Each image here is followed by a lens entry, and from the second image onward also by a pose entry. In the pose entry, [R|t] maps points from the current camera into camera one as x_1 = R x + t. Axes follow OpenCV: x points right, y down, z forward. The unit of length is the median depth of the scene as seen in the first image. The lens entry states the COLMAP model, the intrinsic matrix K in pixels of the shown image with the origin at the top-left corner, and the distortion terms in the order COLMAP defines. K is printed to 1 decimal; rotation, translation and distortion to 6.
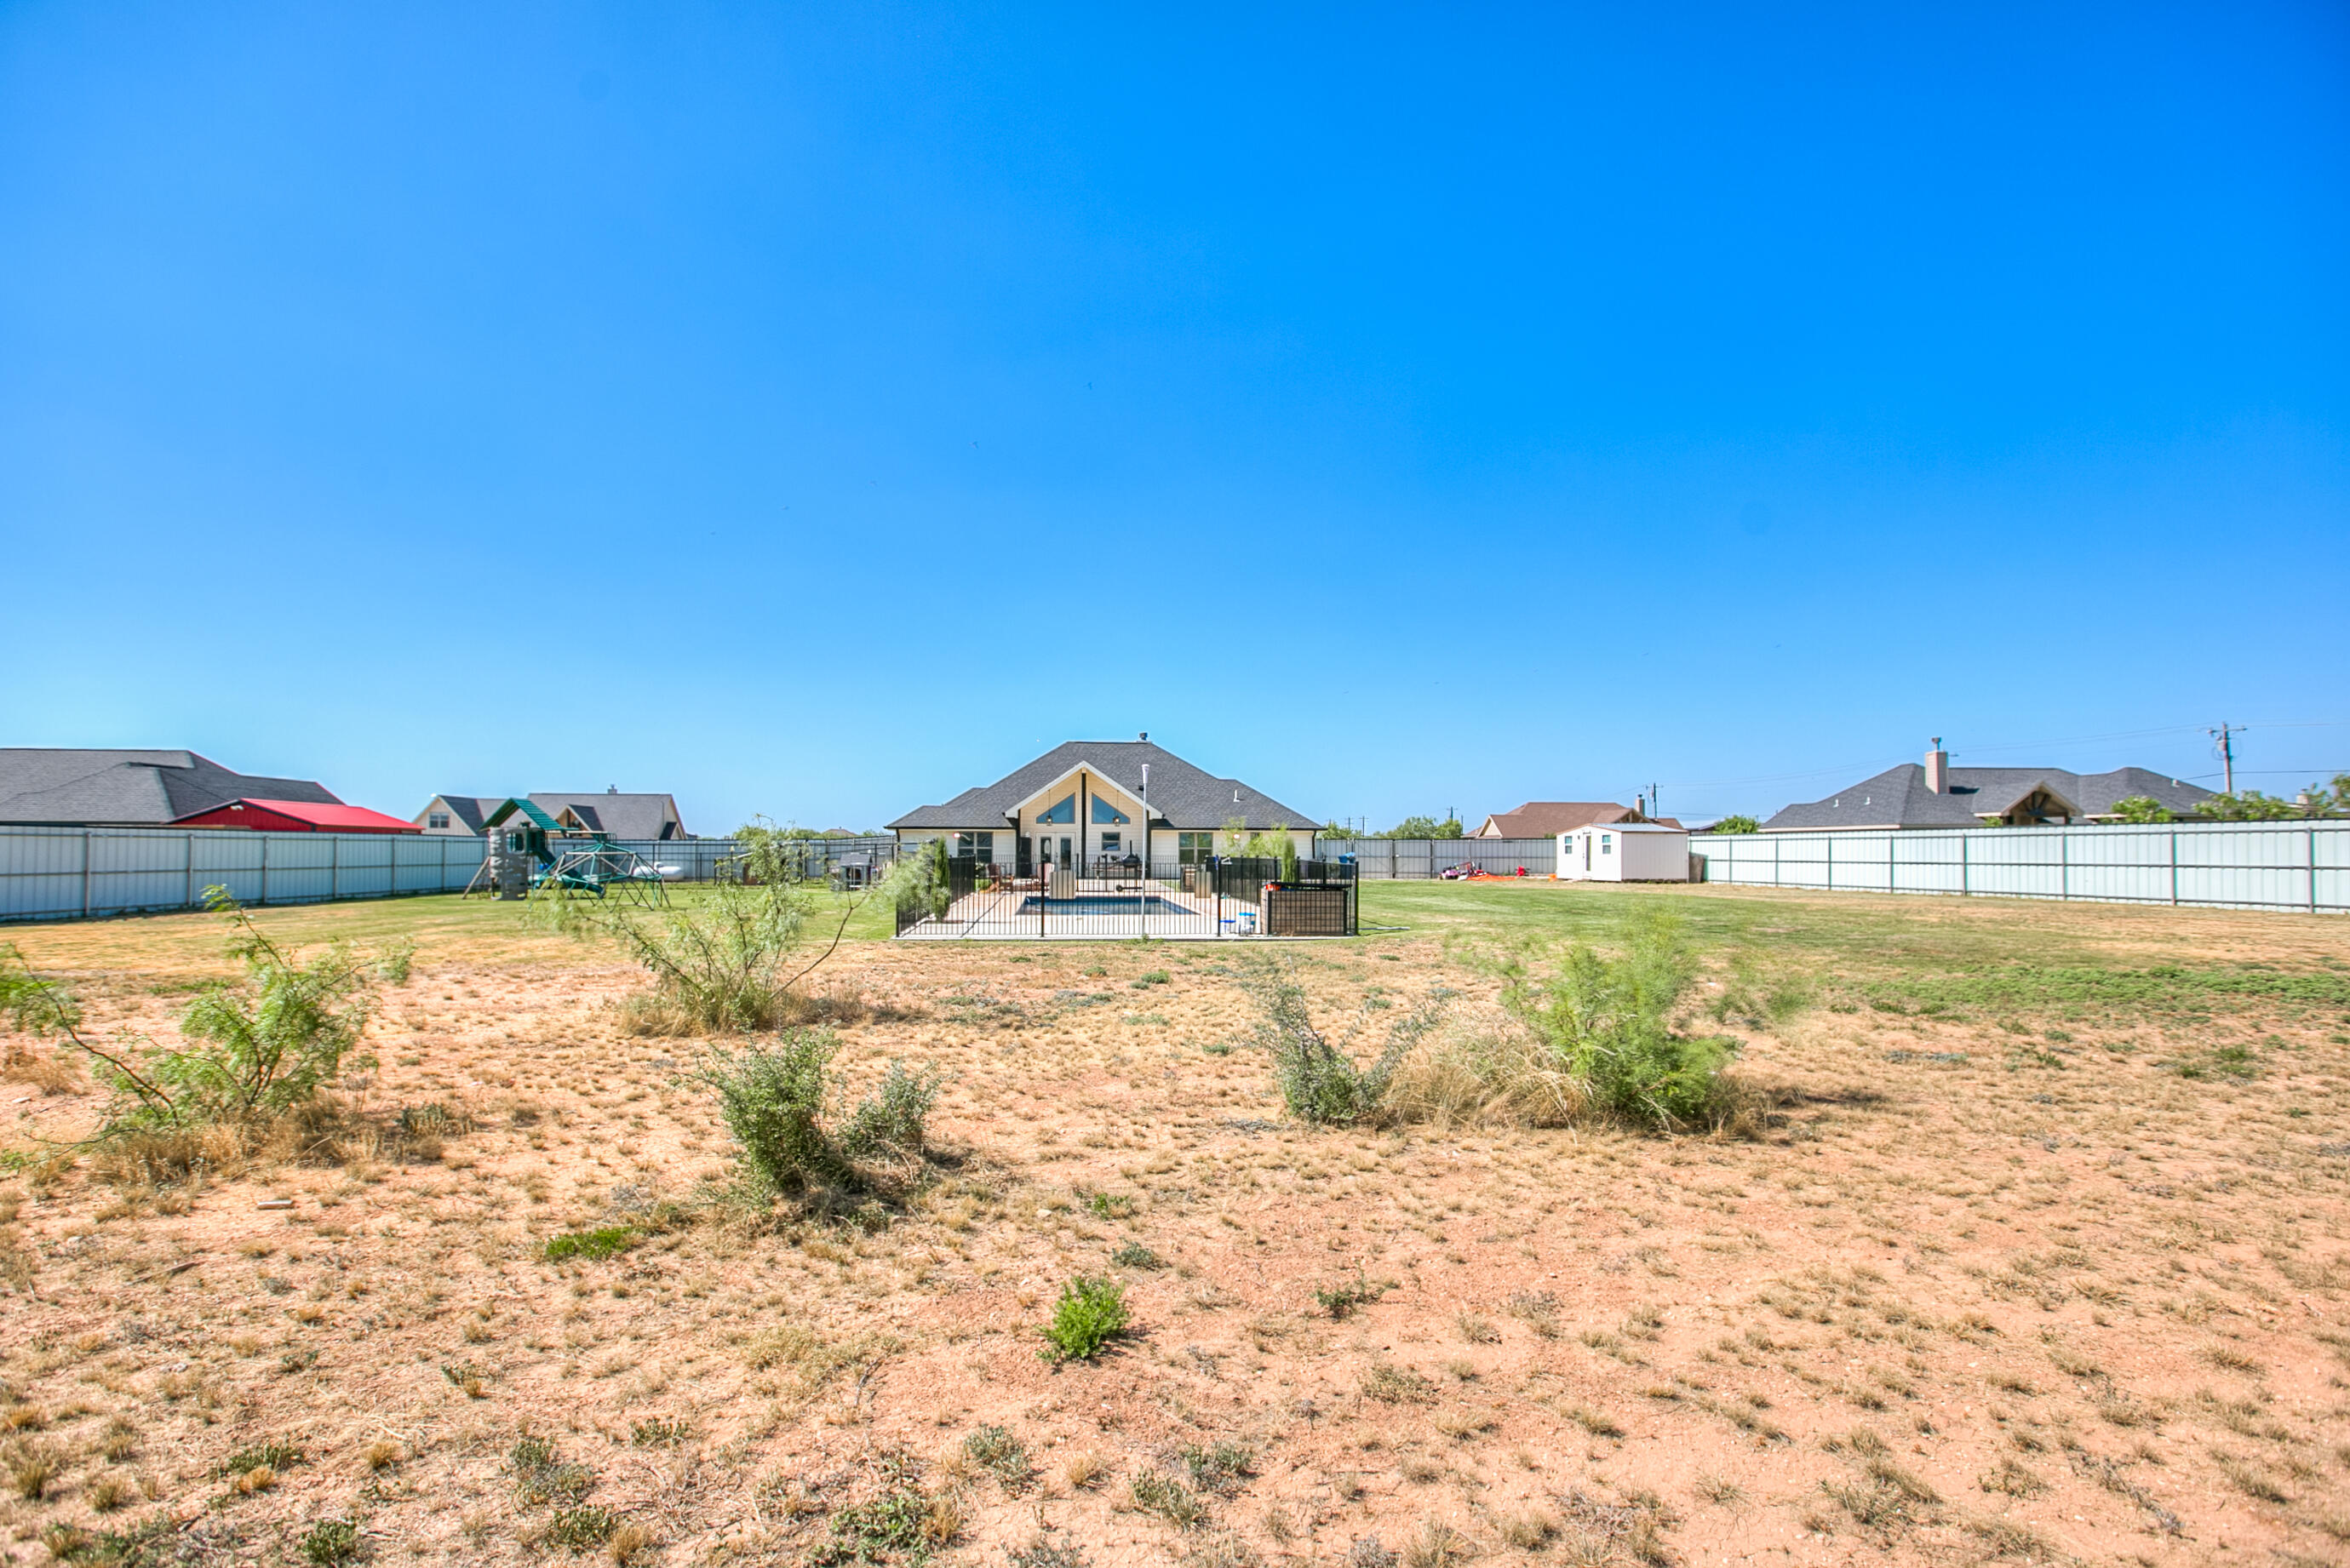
lens RADIAL K [[1212.6, 0, 1170.4], [0, 1212.6, 781.0], [0, 0, 1]] dist [-0.024819, -0.000385]
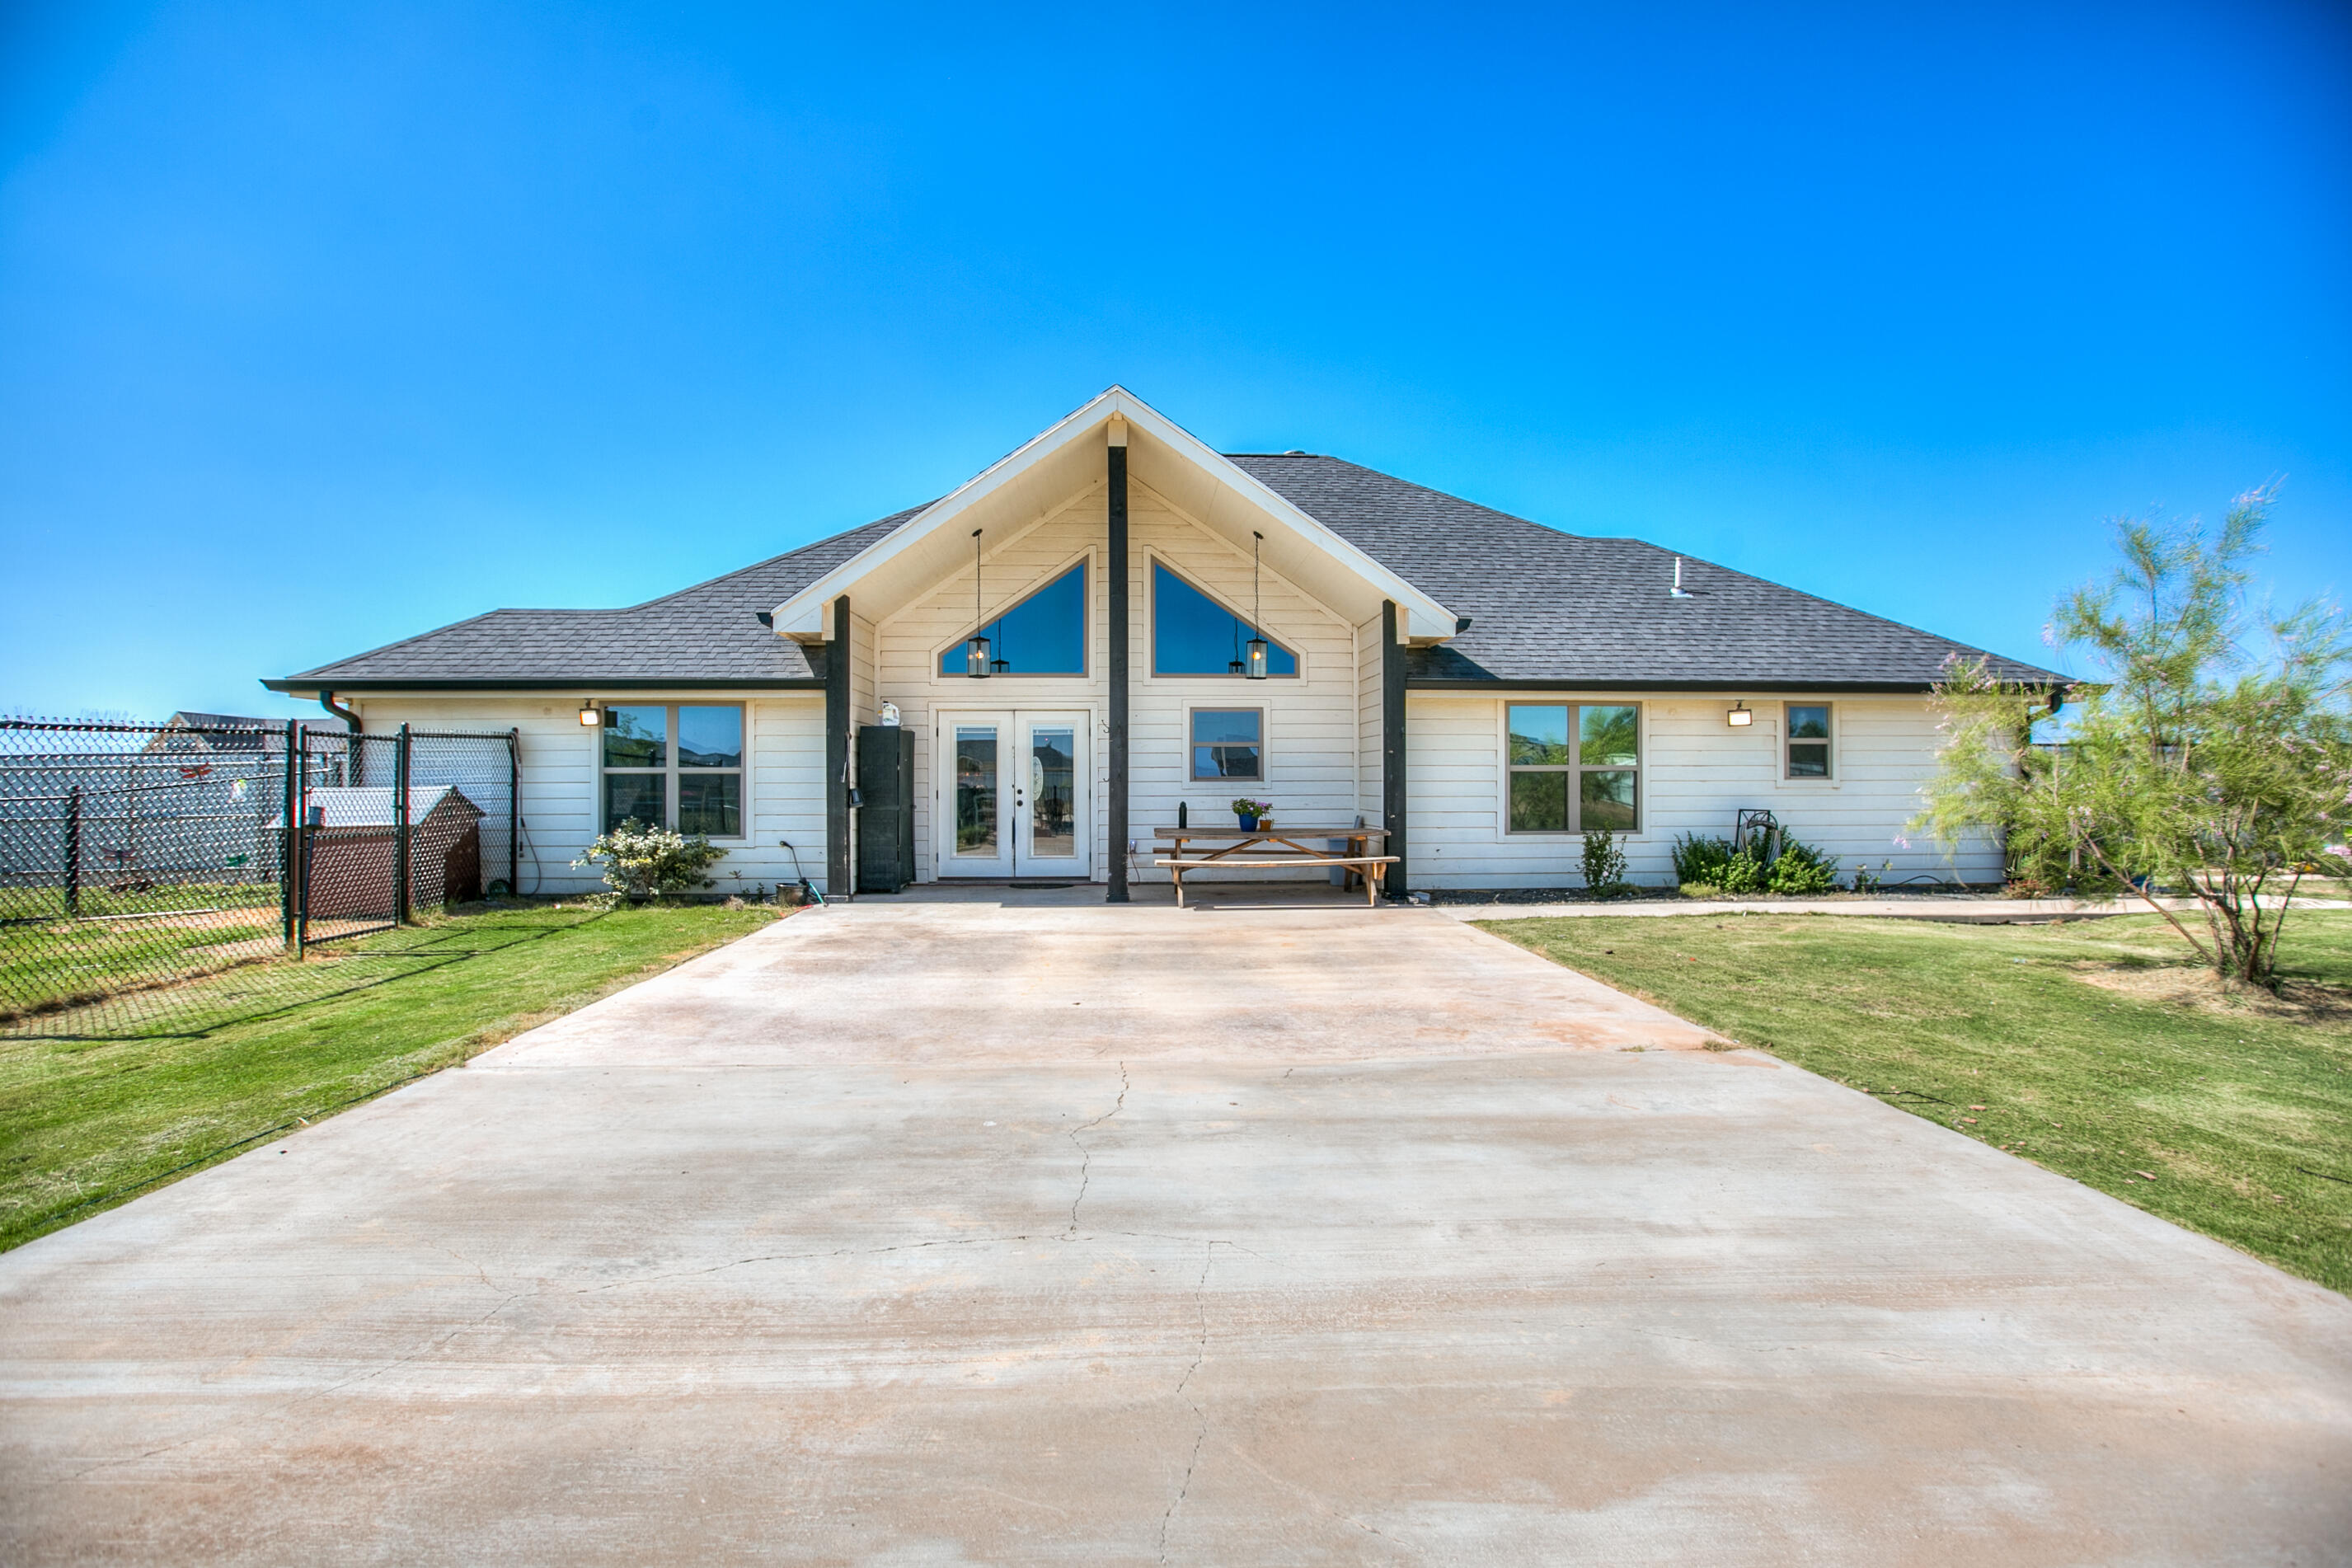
lens RADIAL K [[1169.5, 0, 1168.5], [0, 1169.5, 791.6], [0, 0, 1]] dist [0.033413, 0.000893]
pose [[0.998934, -0.004875, -0.045912, -0.049876], [0.007099, 0.998803, 0.048396, 0.047395], [0.045621, -0.048670, 0.997772, 0.747957]]
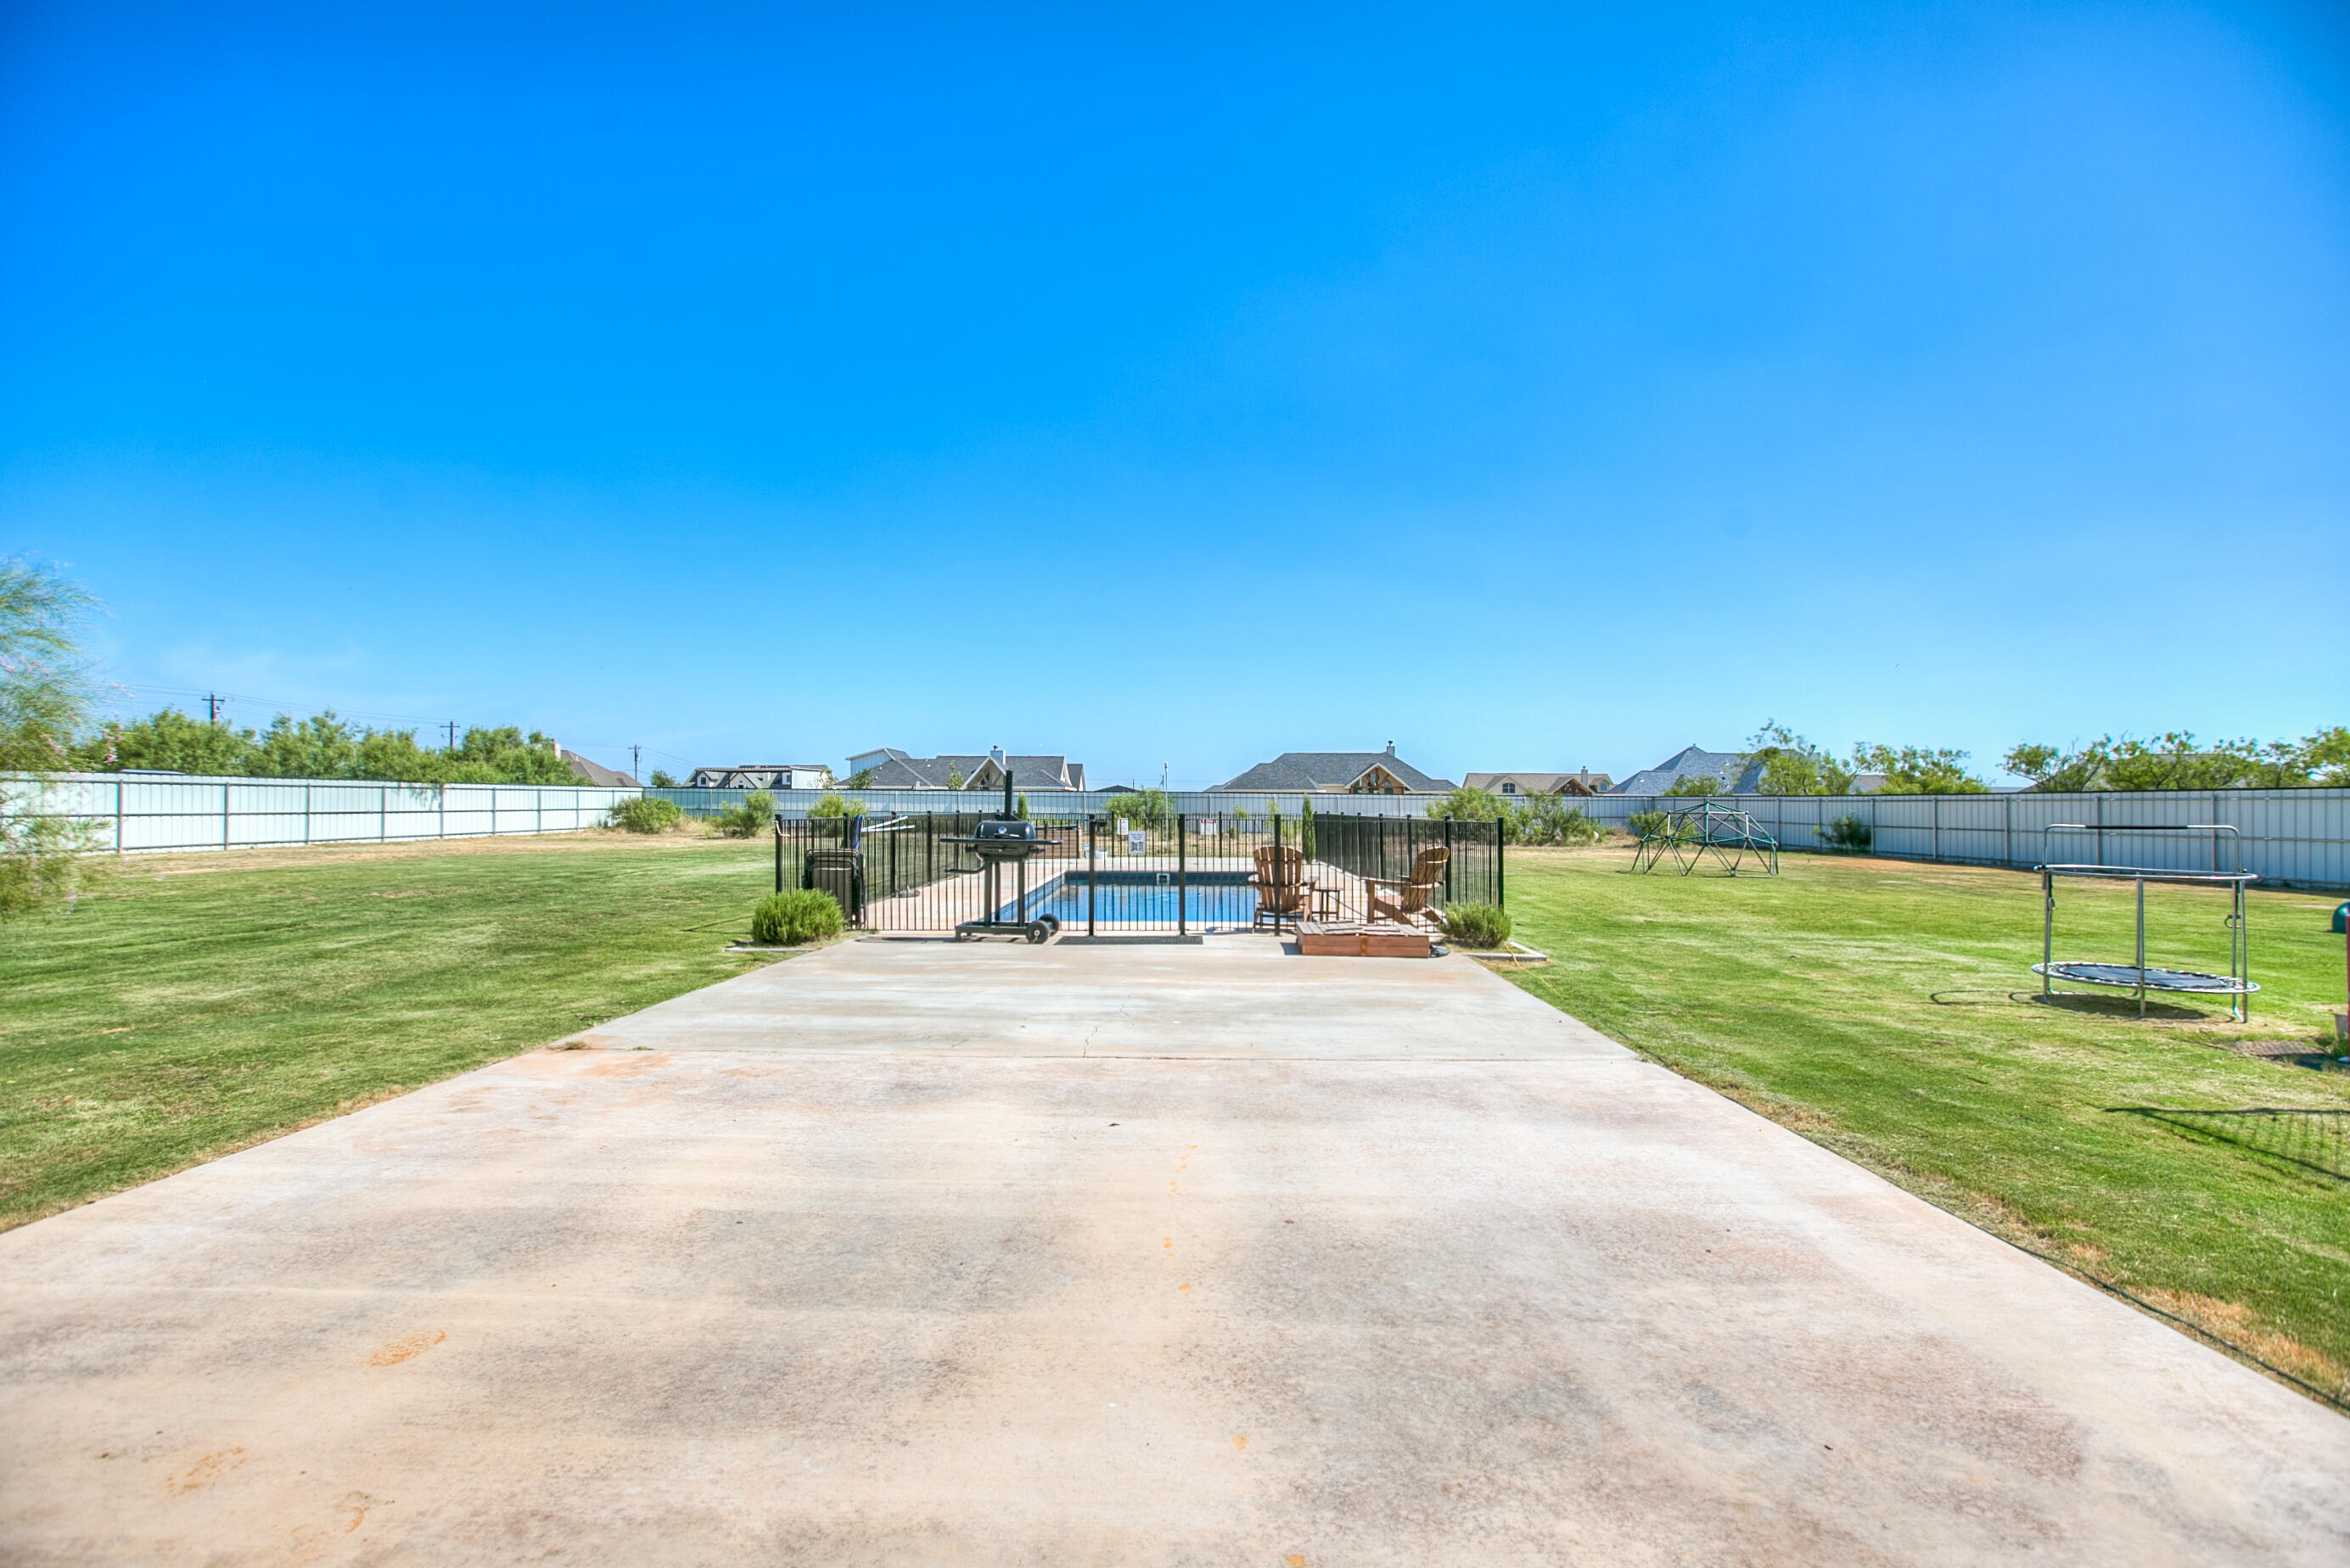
lens RADIAL K [[1168.4, 0, 1170.3], [0, 1168.4, 793.0], [0, 0, 1]] dist [0.033413, 0.000893]
pose [[-0.996001, -0.006263, 0.089122, -0.267502], [-0.012181, 0.997744, -0.066019, 0.211470], [-0.088508, -0.066841, -0.993830, 3.721990]]
